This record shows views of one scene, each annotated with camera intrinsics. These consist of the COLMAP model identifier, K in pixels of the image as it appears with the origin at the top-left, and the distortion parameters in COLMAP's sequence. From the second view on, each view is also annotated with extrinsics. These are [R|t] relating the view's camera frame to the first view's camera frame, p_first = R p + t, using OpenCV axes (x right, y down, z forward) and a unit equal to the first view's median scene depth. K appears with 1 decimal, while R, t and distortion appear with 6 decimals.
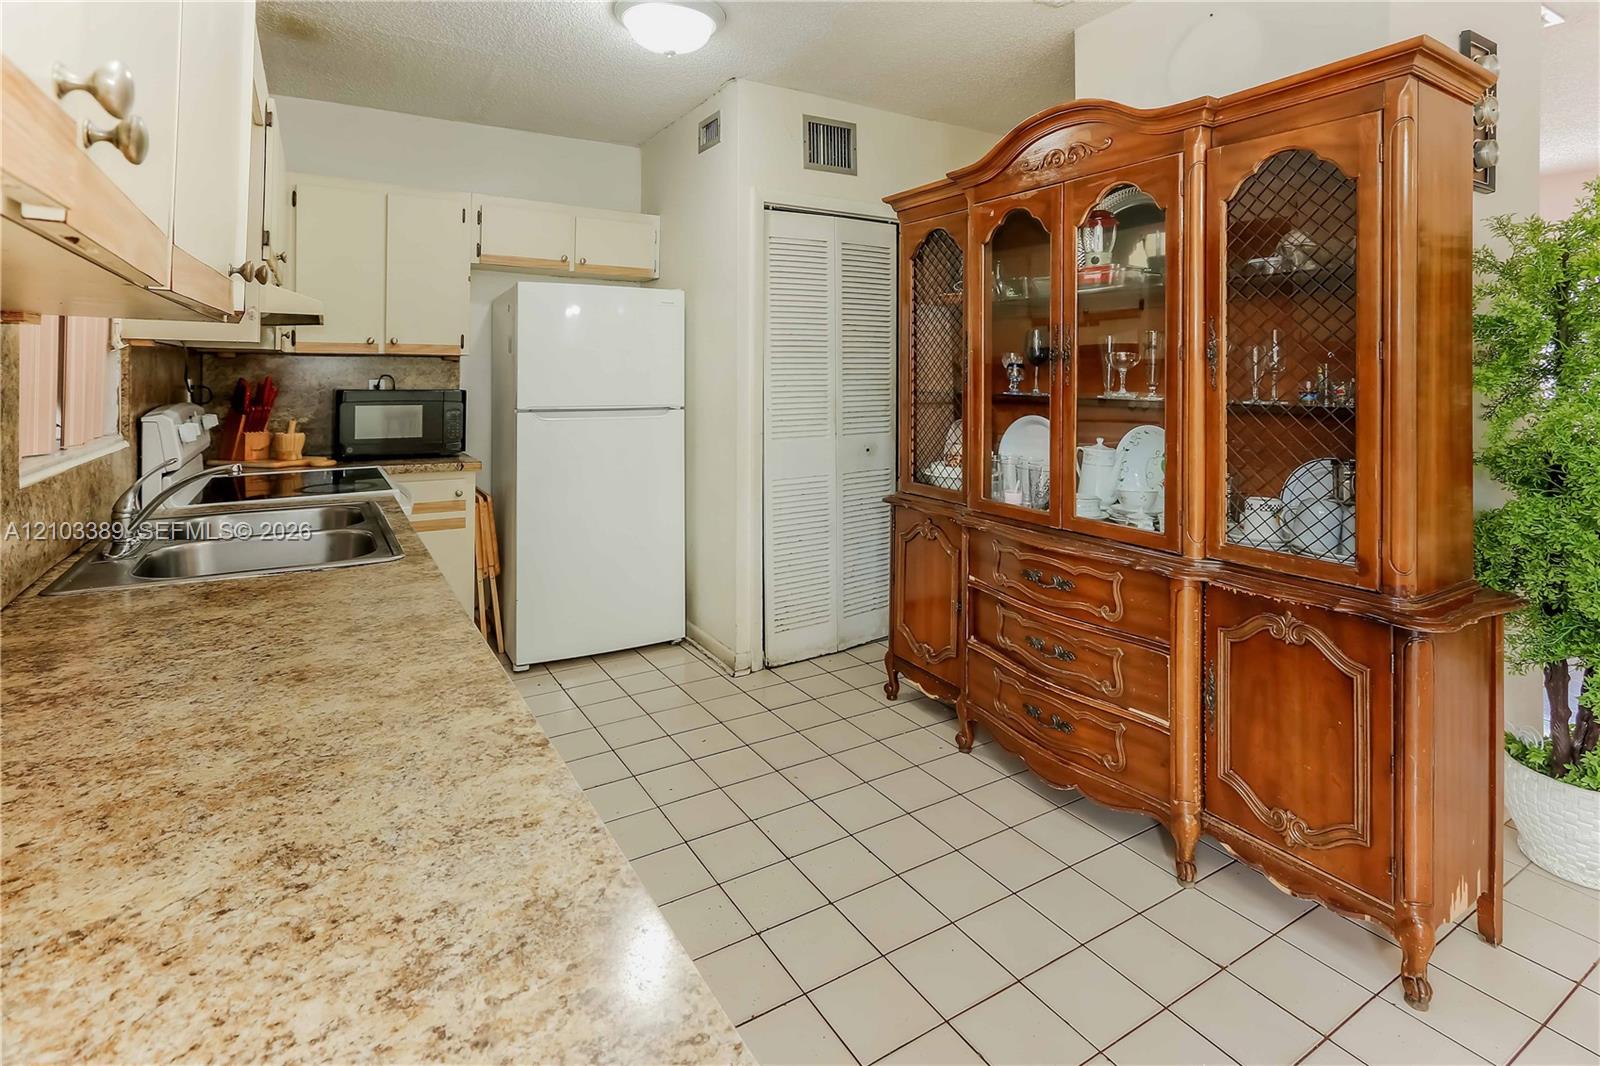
lens RADIAL K [[788.3, 0, 792.7], [0, 788.3, 347.5], [0, 0, 1]] dist [-0.001153, -0.000450]
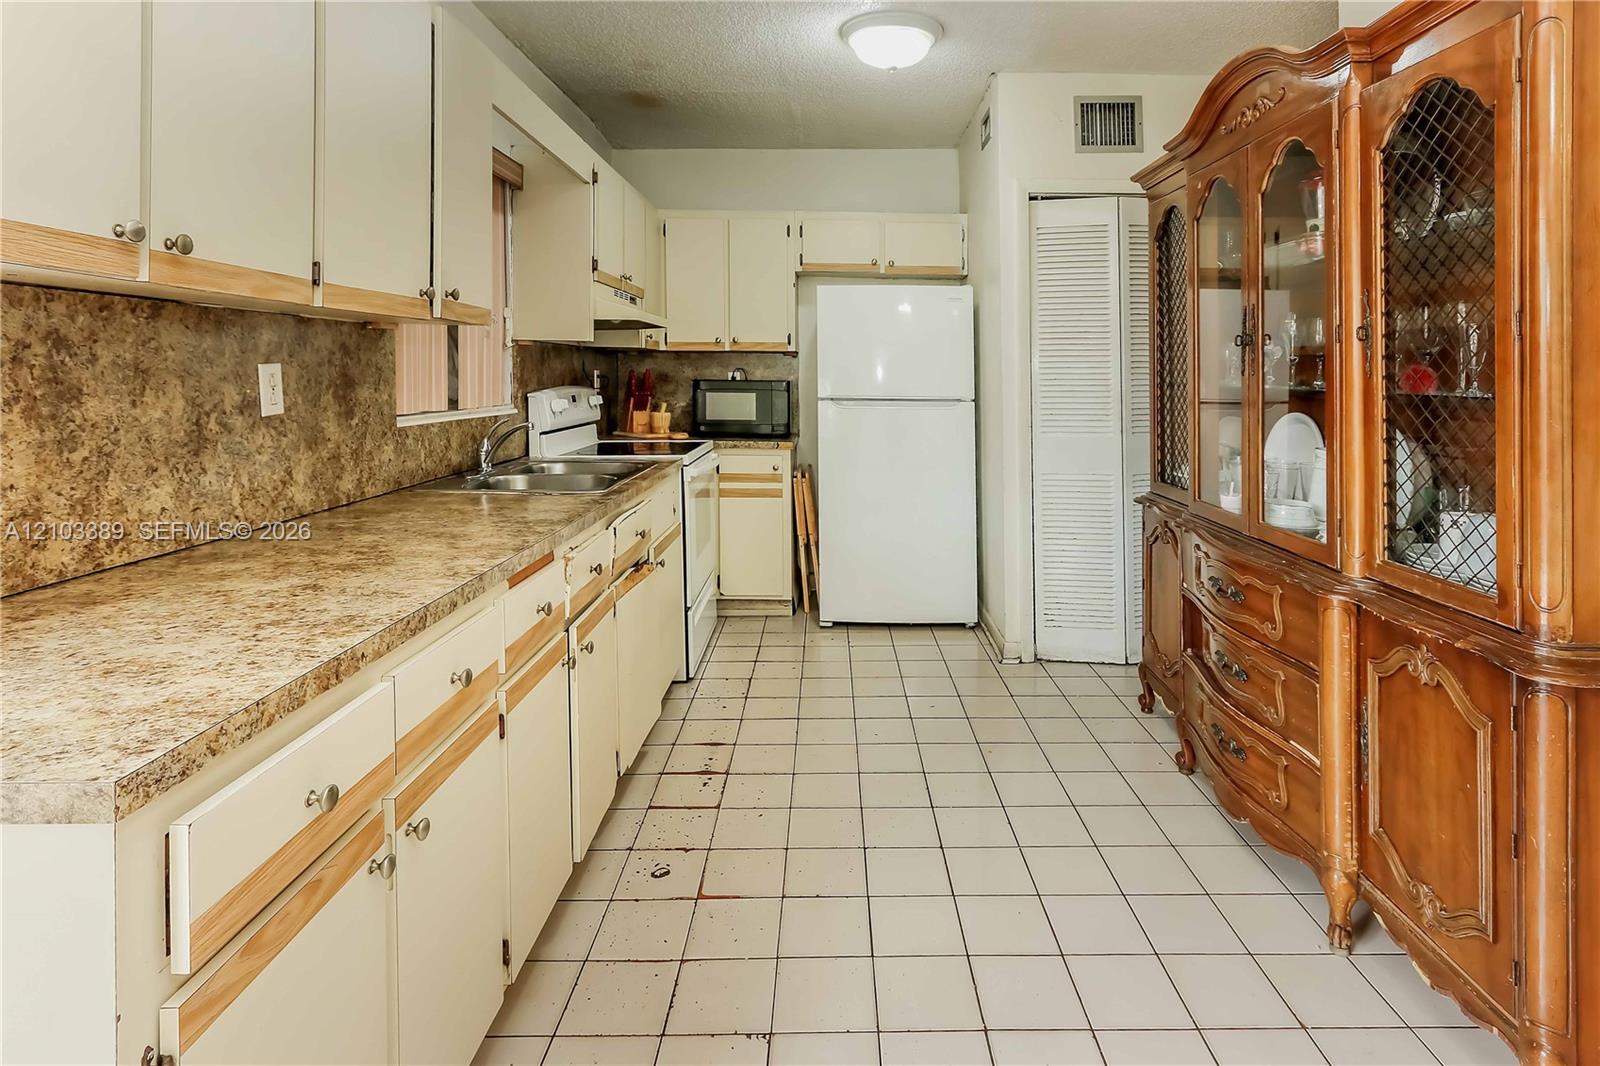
lens RADIAL K [[830.3, 0, 841.1], [0, 830.3, 366.5], [0, 0, 1]] dist [-0.001114, -0.000038]
pose [[0.866420, -0.001877, -0.499313, 0.475442], [0.013194, 0.999730, 0.019136, 0.017608], [0.499142, -0.023167, 0.866210, -0.042267]]
